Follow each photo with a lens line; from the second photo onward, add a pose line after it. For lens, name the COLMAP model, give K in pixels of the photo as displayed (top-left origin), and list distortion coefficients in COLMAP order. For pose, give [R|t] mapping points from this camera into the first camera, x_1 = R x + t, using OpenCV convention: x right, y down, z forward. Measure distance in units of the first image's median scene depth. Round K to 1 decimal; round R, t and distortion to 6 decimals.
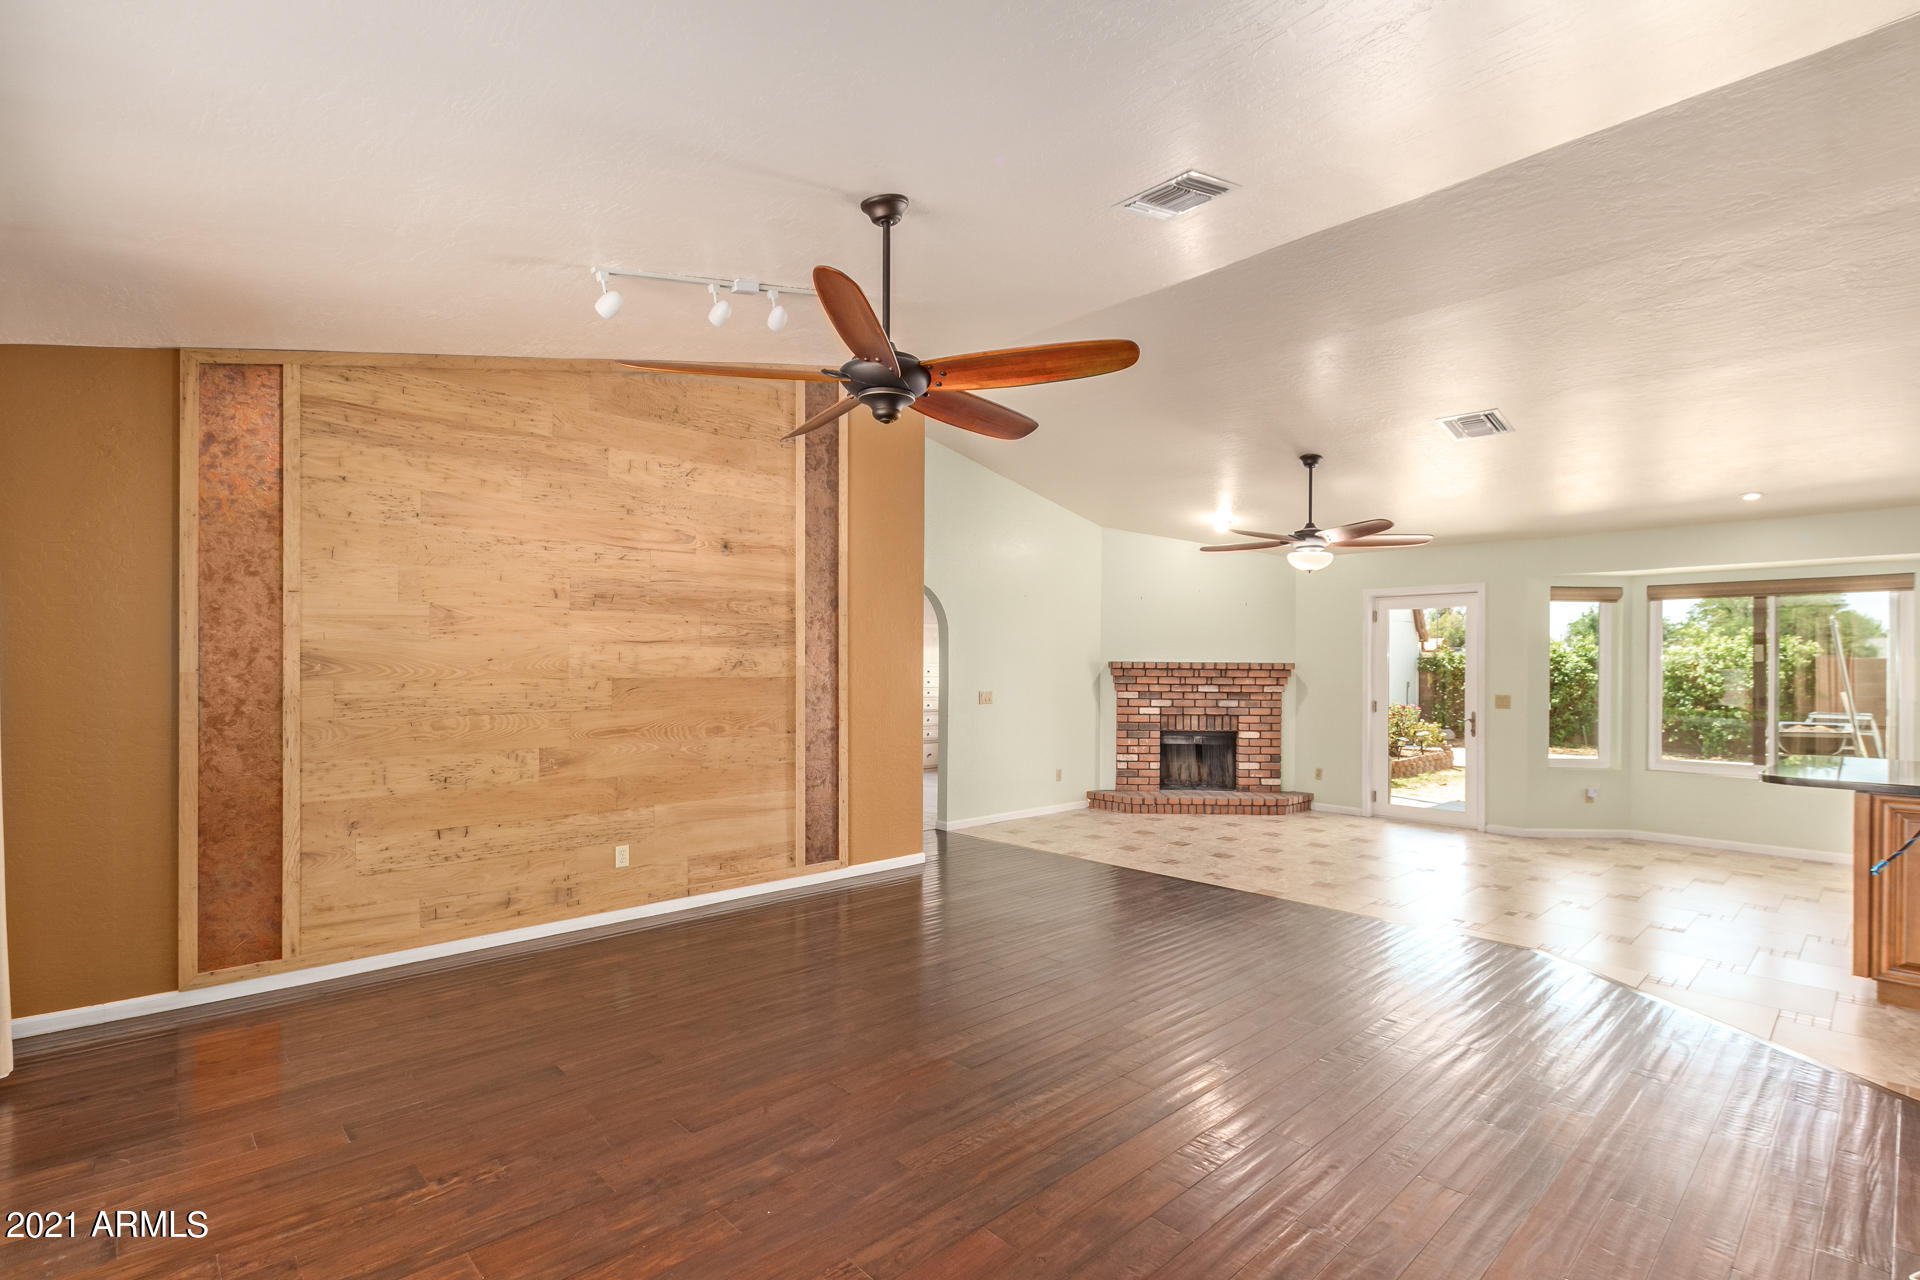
lens RADIAL K [[883.7, 0, 976.2], [0, 883.7, 664.7], [0, 0, 1]] dist [0.007141, -0.001001]
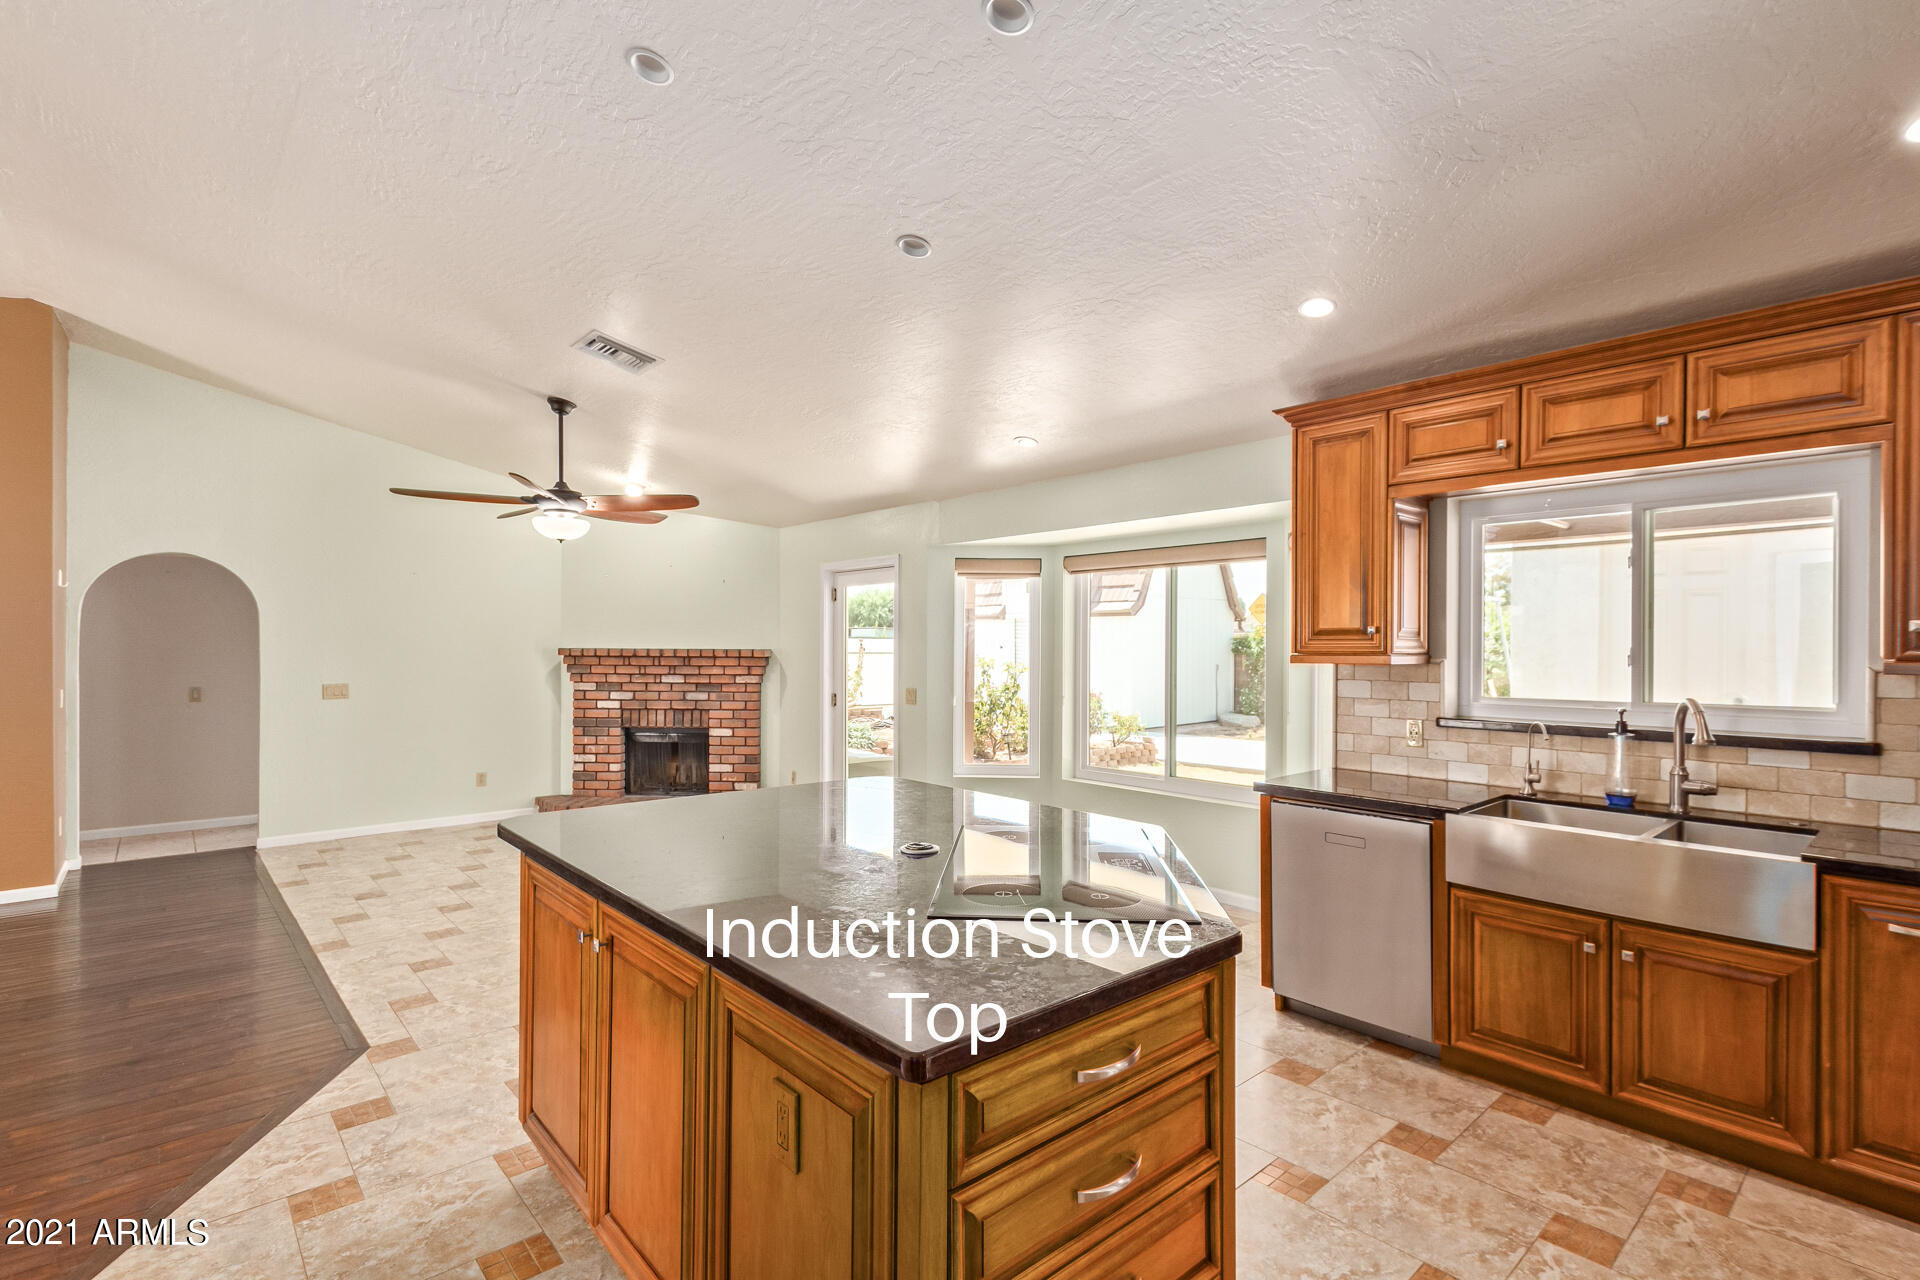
lens RADIAL K [[883.7, 0, 949.6], [0, 883.7, 646.3], [0, 0, 1]] dist [0.007141, -0.001001]
pose [[0.999421, -0.003056, -0.033889, 0.561678], [0.003118, 0.999994, 0.001783, -0.005609], [0.033883, -0.001888, 0.999424, 0.142118]]
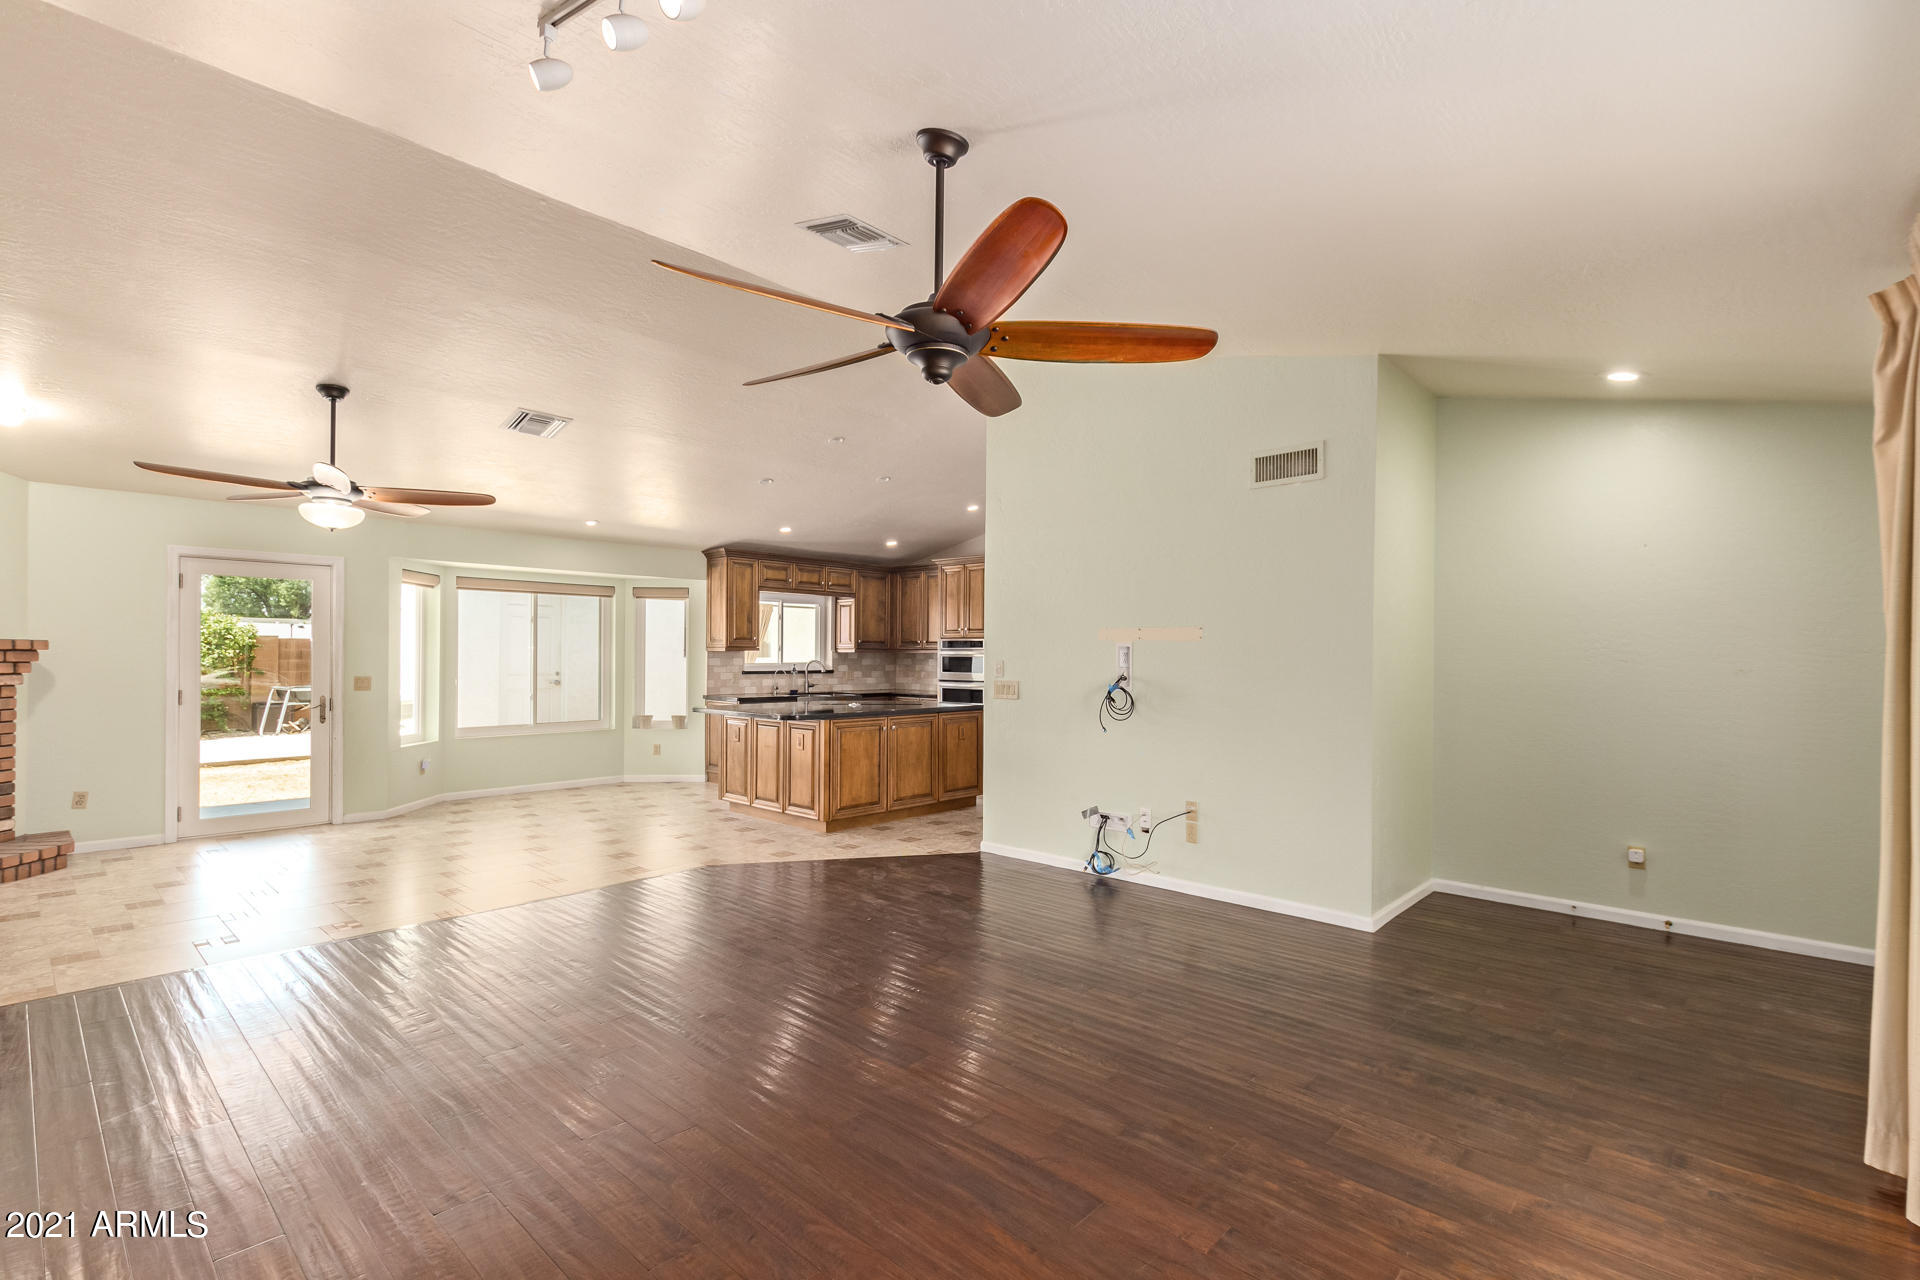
lens RADIAL K [[883.7, 0, 960.4], [0, 883.7, 657.0], [0, 0, 1]] dist [0.007141, -0.001001]
pose [[-0.056315, -0.008928, 0.998373, -0.340077], [-0.007862, 0.999933, 0.008499, -0.000063], [-0.998382, -0.007371, -0.056382, 0.349099]]
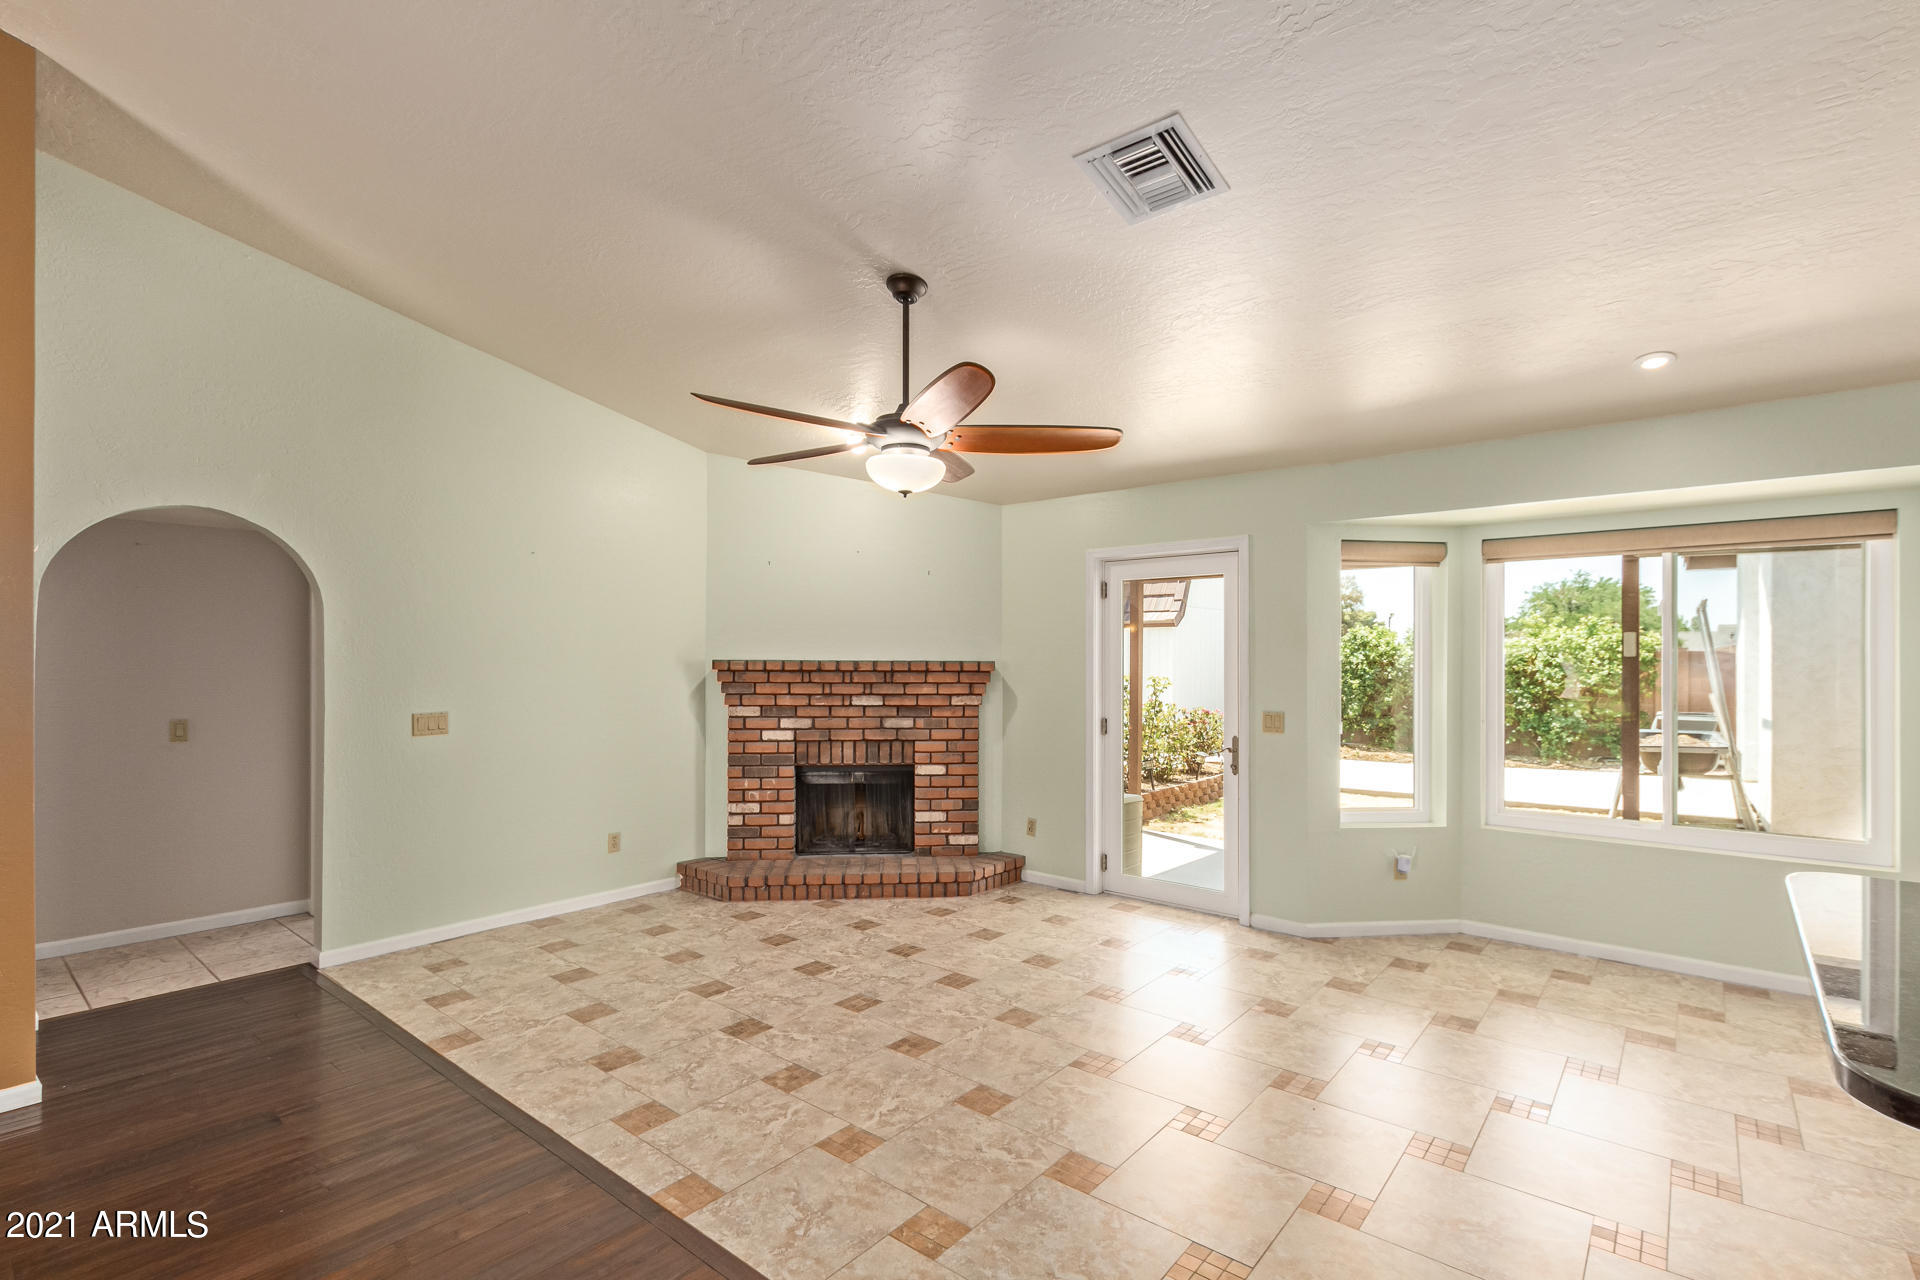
lens RADIAL K [[883.7, 0, 967.2], [0, 883.7, 656.7], [0, 0, 1]] dist [0.007141, -0.001001]
pose [[0.992961, -0.003652, 0.118390, 0.257747], [0.003950, 0.999990, -0.002282, -0.003570], [-0.118380, 0.002734, 0.992965, 0.339517]]
